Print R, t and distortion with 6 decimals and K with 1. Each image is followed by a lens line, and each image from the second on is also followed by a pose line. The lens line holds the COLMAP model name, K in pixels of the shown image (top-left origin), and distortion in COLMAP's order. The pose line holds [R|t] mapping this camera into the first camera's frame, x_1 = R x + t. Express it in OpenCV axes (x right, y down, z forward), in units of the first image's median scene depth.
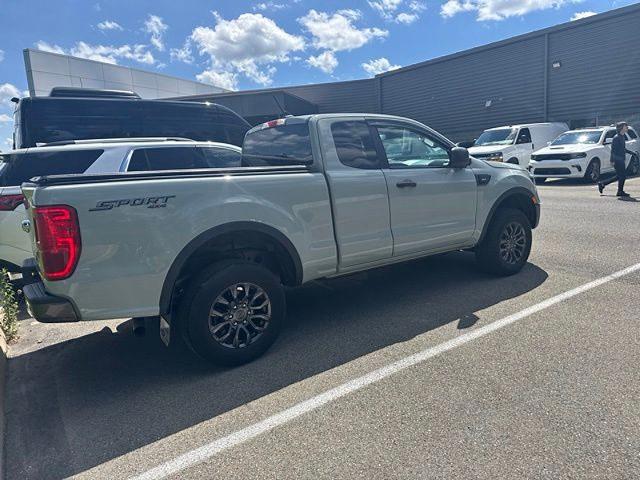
lens RADIAL K [[451.9, 0, 326.1], [0, 451.9, 239.2], [0, 0, 1]] dist [0.025662, -0.024390]
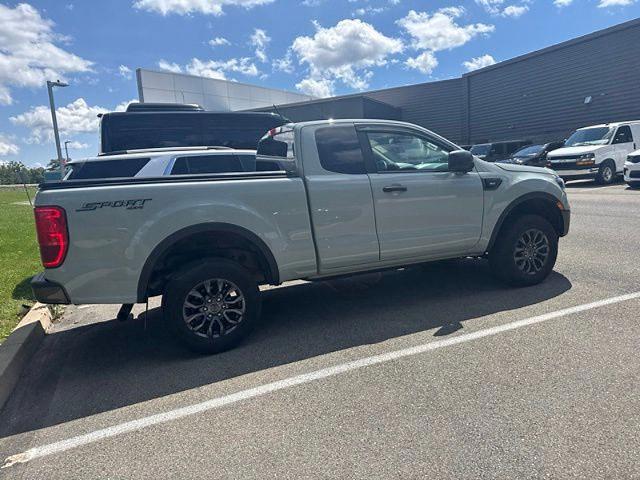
lens RADIAL K [[451.9, 0, 318.1], [0, 451.9, 245.4], [0, 0, 1]] dist [0.025662, -0.024390]
pose [[0.975564, 0.027740, -0.217956, 0.250370], [-0.026969, 0.999615, 0.006510, 0.001810], [0.218053, -0.000473, 0.975937, -0.012781]]
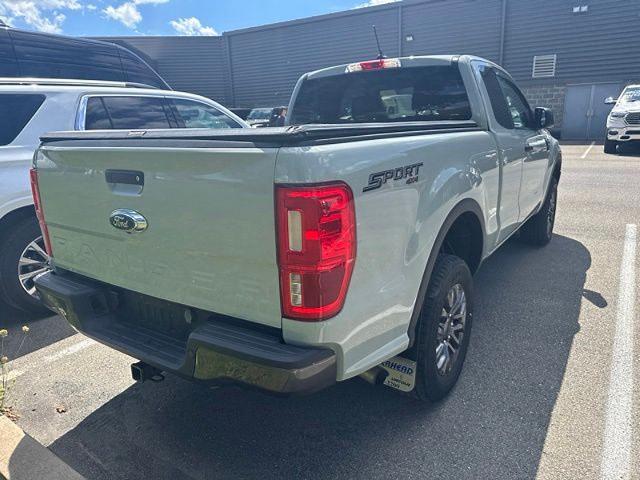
lens RADIAL K [[451.9, 0, 319.0], [0, 451.9, 246.8], [0, 0, 1]] dist [0.025662, -0.024390]
pose [[0.932465, -0.072624, 0.353886, -0.545710], [0.043567, 0.995042, 0.089405, -0.032269], [-0.358624, -0.067949, 0.931006, 0.347428]]
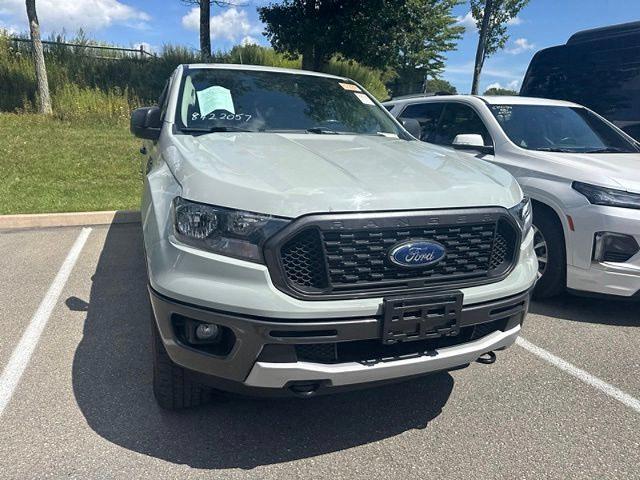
lens RADIAL K [[451.9, 0, 315.2], [0, 451.9, 240.5], [0, 0, 1]] dist [0.025662, -0.024390]
pose [[-0.254228, 0.282450, -0.924981, 1.022050], [-0.175870, 0.926957, 0.331391, -0.334695], [0.951019, 0.246926, -0.185984, 1.625788]]
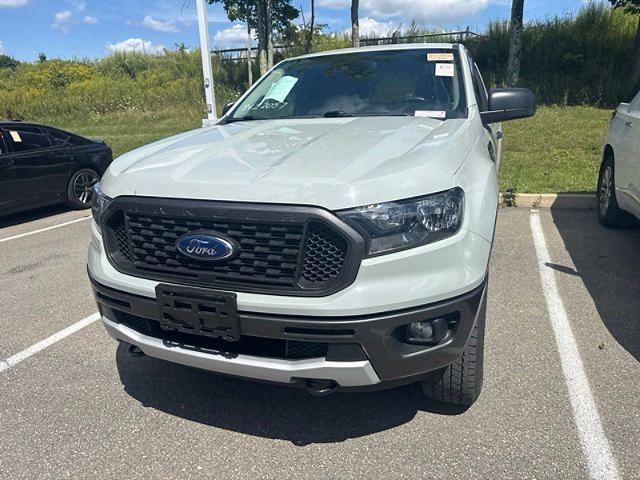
lens RADIAL K [[451.9, 0, 318.0], [0, 451.9, 243.2], [0, 0, 1]] dist [0.025662, -0.024390]
pose [[-0.828605, 0.237660, -0.506884, 0.719343], [-0.013688, 0.896547, 0.442736, -0.384997], [0.559666, 0.373792, -0.739631, 2.009976]]
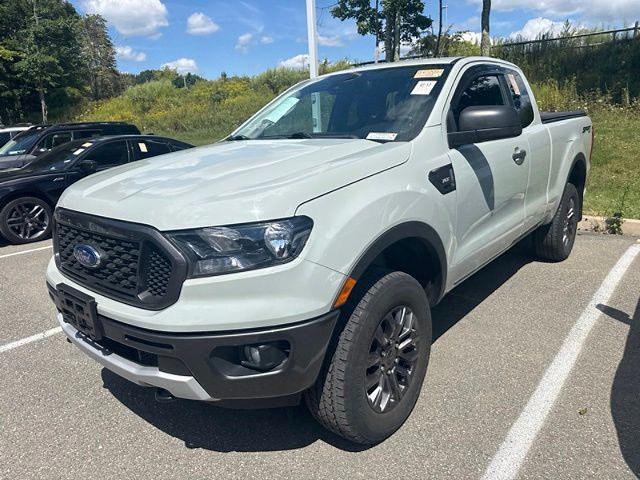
lens RADIAL K [[451.9, 0, 320.1], [0, 451.9, 240.2], [0, 0, 1]] dist [0.025662, -0.024390]
pose [[-0.960215, 0.159626, -0.229144, 0.465586], [0.051961, 0.908328, 0.415019, -0.398223], [0.274385, 0.386601, -0.880484, 2.132255]]
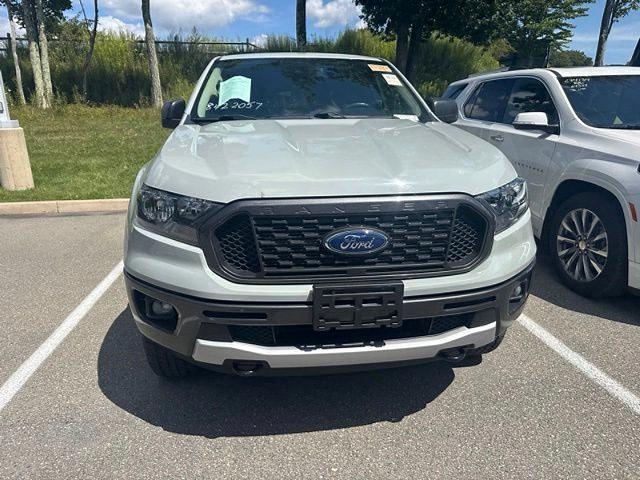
lens RADIAL K [[451.9, 0, 316.3], [0, 451.9, 241.0], [0, 0, 1]] dist [0.025662, -0.024390]
pose [[-0.470118, 0.301752, -0.829418, 0.965505], [-0.112277, 0.911659, 0.395311, -0.359117], [0.875433, 0.278967, -0.394708, 1.776296]]
